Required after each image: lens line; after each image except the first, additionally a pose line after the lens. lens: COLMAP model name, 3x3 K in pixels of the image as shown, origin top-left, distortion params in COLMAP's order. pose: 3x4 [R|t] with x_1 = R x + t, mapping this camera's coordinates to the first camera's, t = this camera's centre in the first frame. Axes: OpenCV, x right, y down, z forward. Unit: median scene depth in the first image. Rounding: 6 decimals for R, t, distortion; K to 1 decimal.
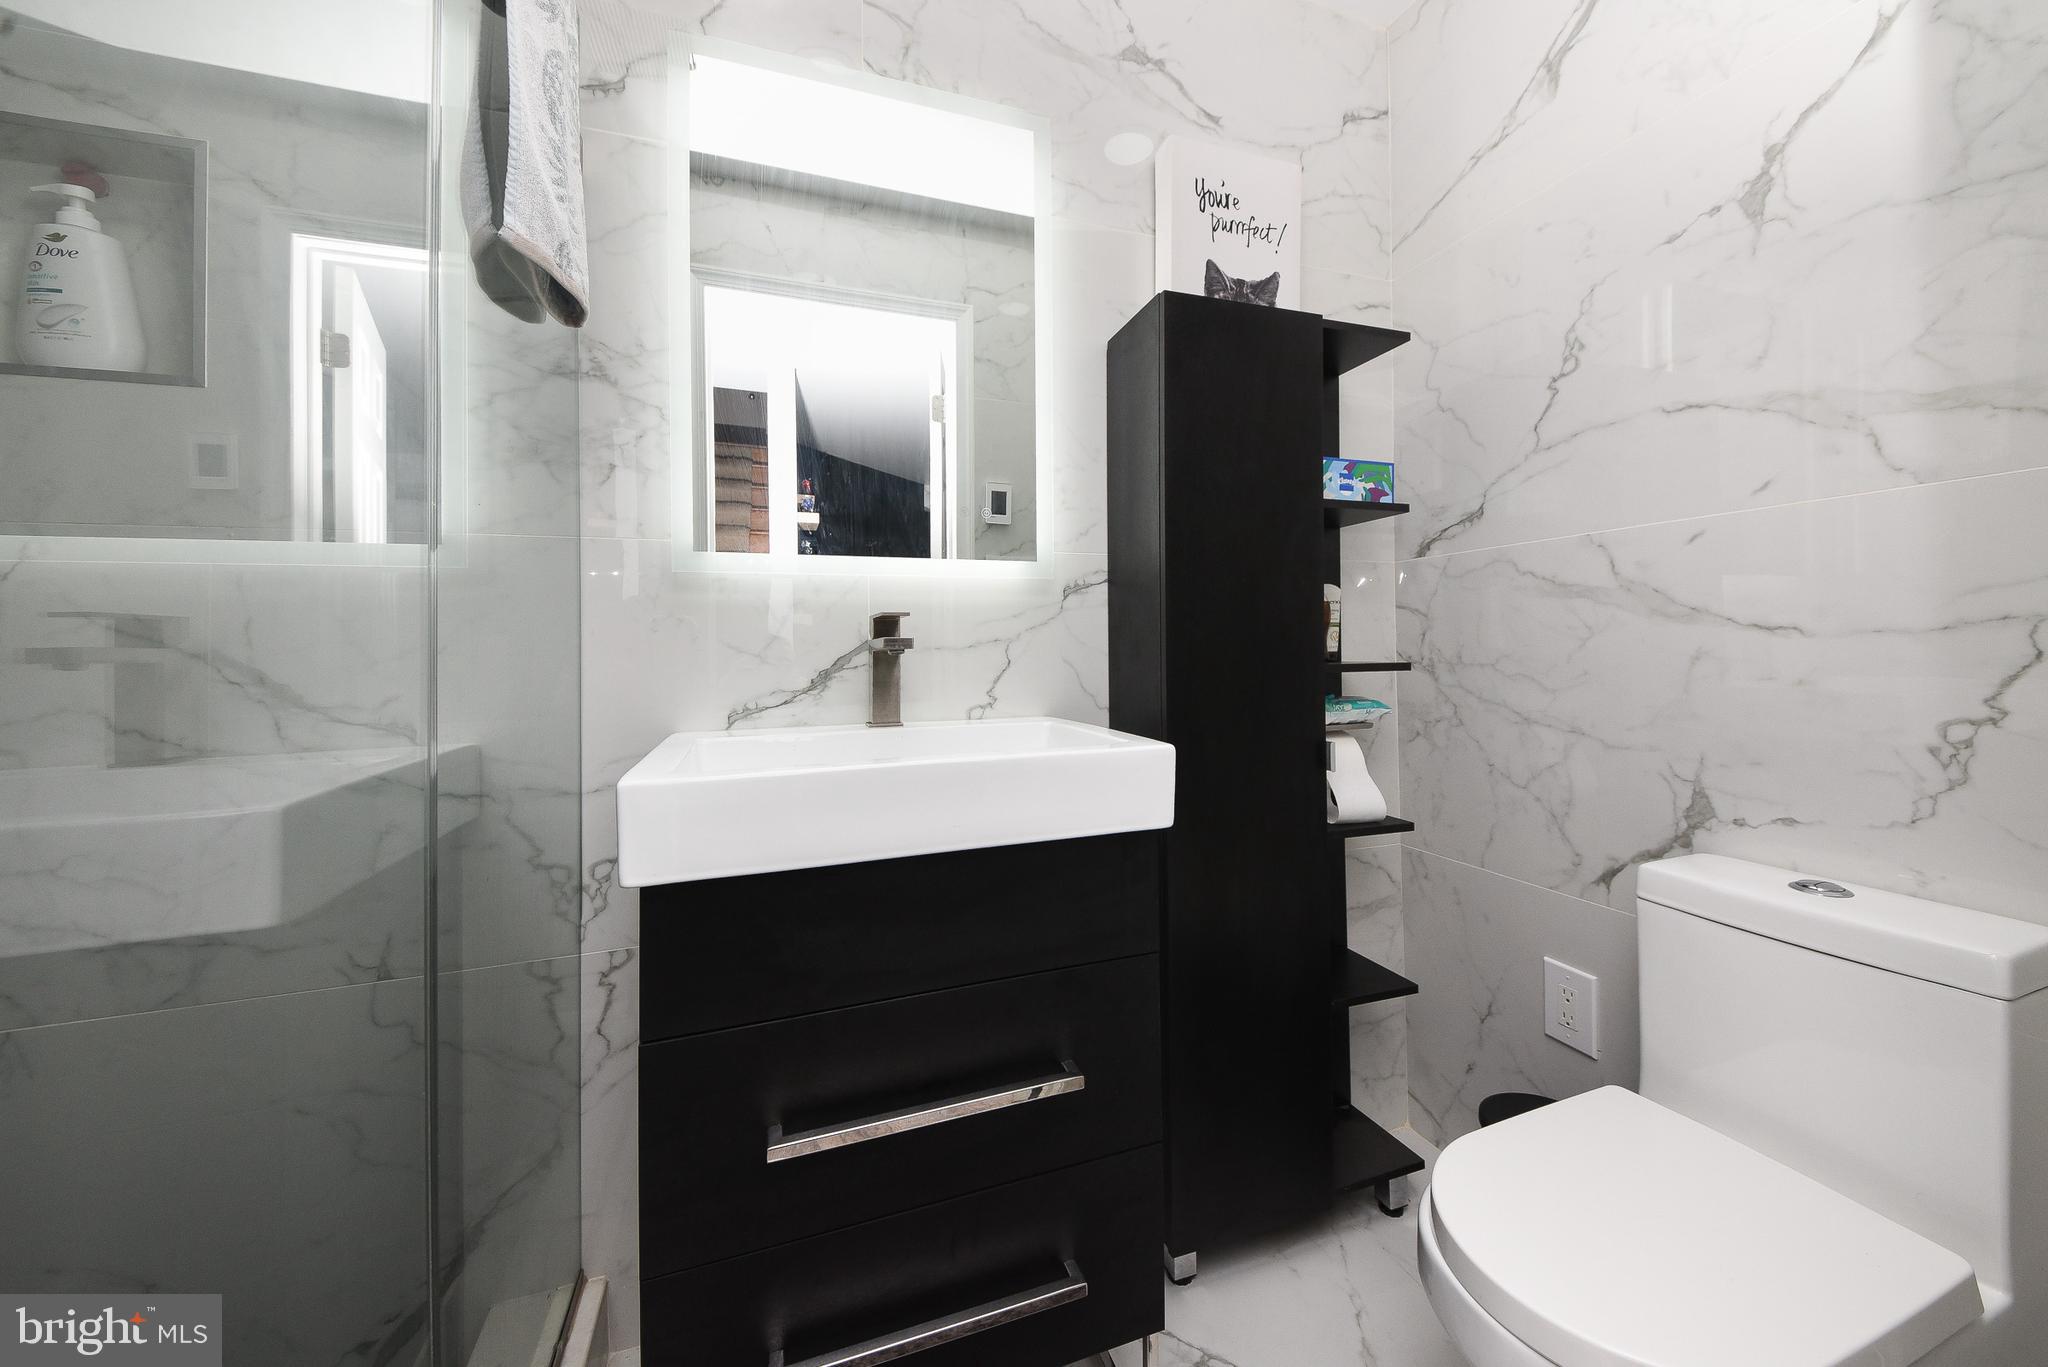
lens RADIAL K [[741.3, 0, 992.6], [0, 741.3, 655.9], [0, 0, 1]] dist [0.015061, -0.007158]
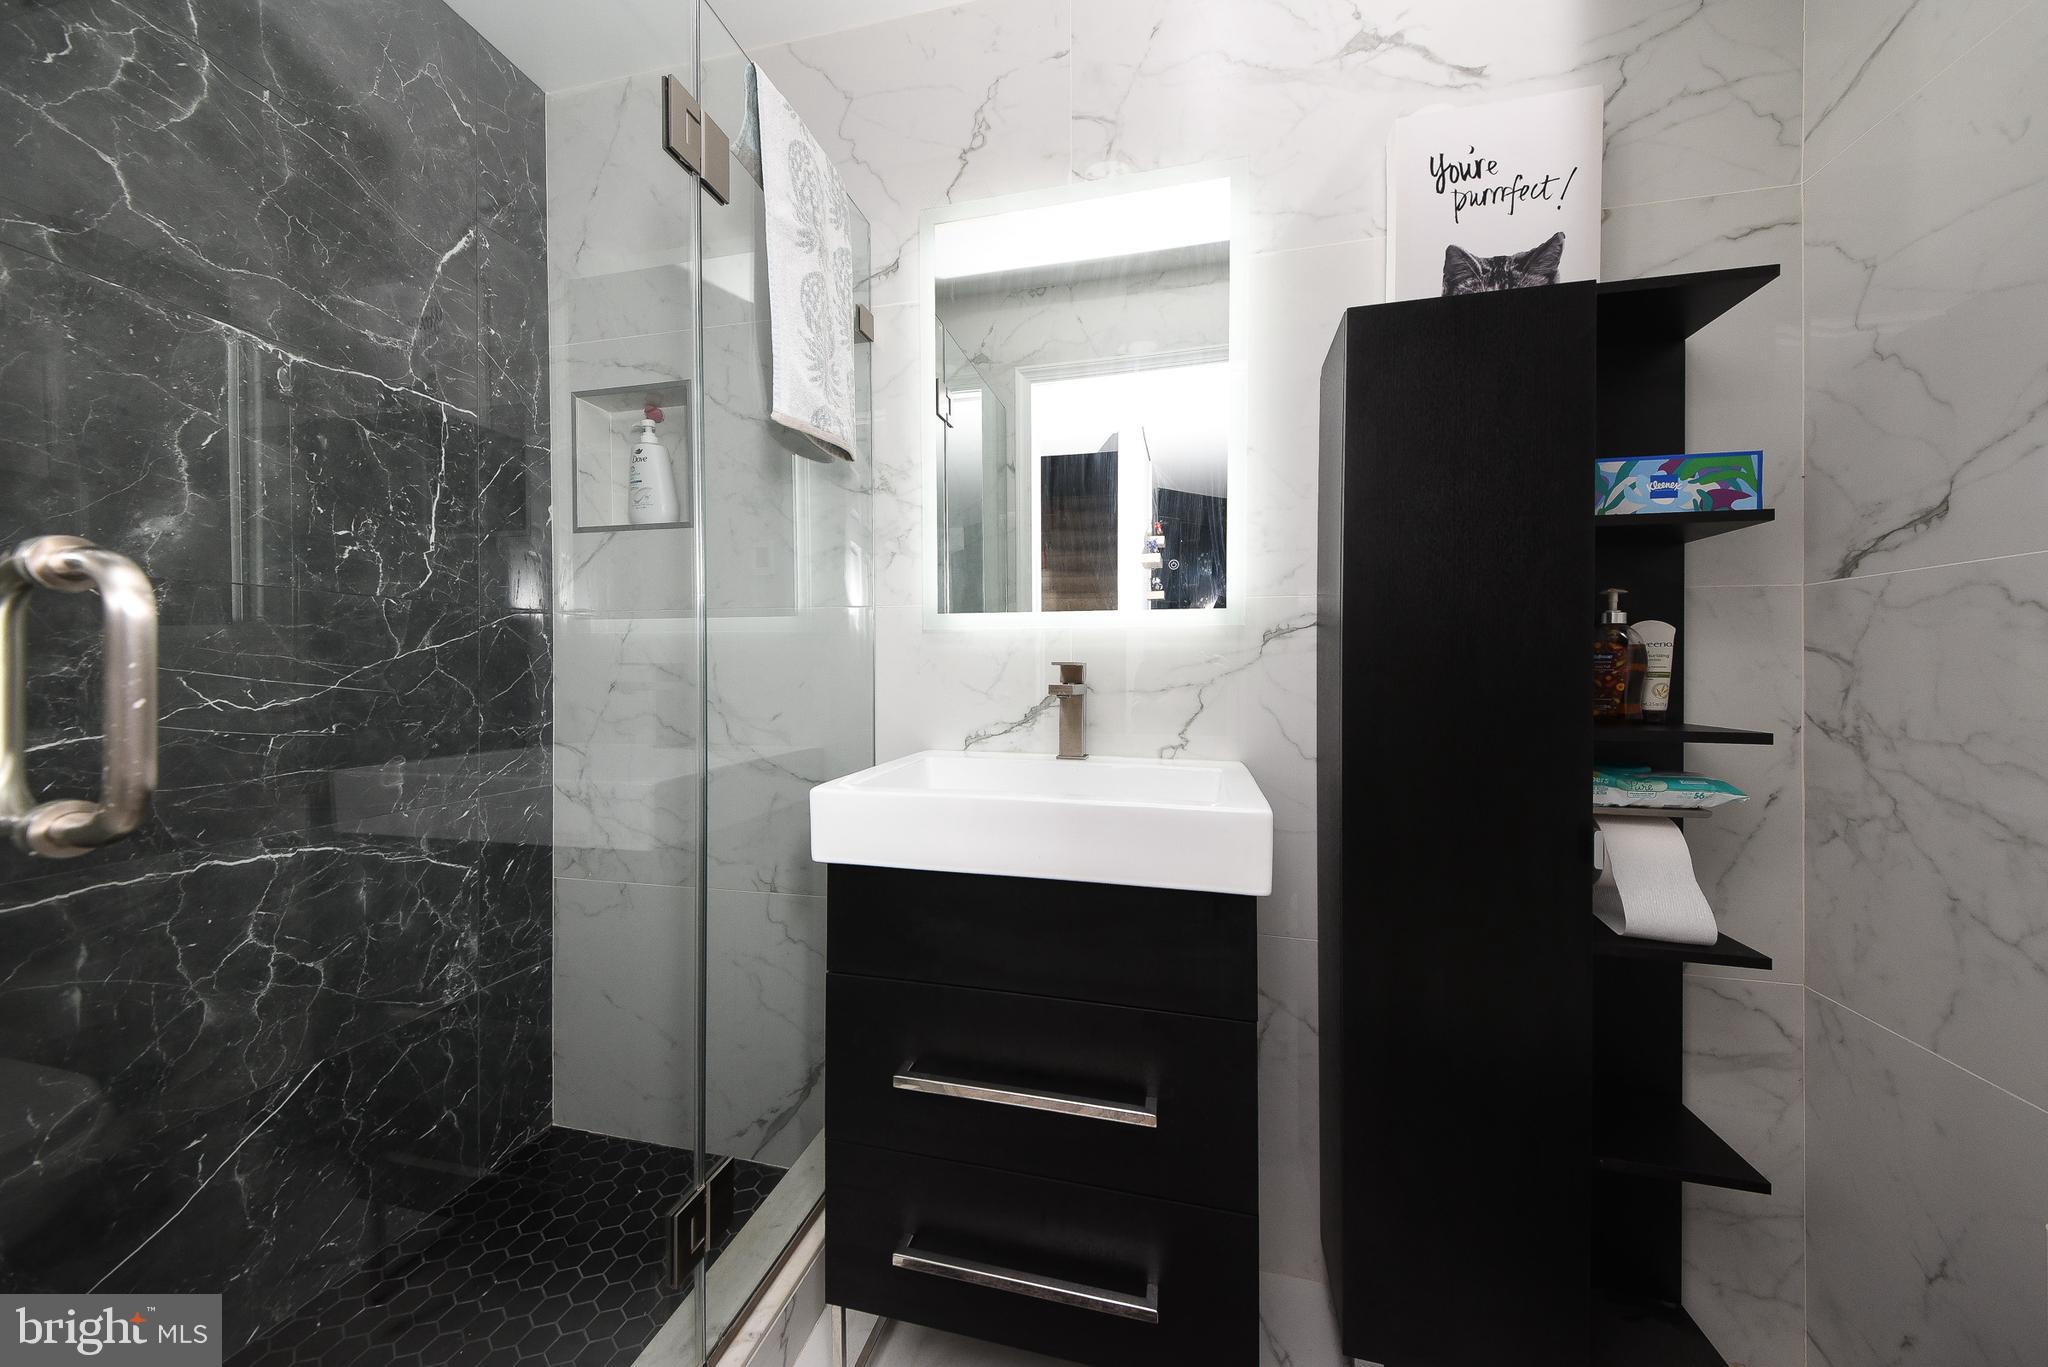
lens RADIAL K [[680.4, 0, 1012.1], [0, 680.4, 684.5], [0, 0, 1]] dist [0.012870, -0.003683]
pose [[0.841386, 0.029573, -0.539624, 0.302778], [-0.019260, 0.999508, 0.024747, -0.039112], [0.540091, -0.010429, 0.841542, 0.060573]]
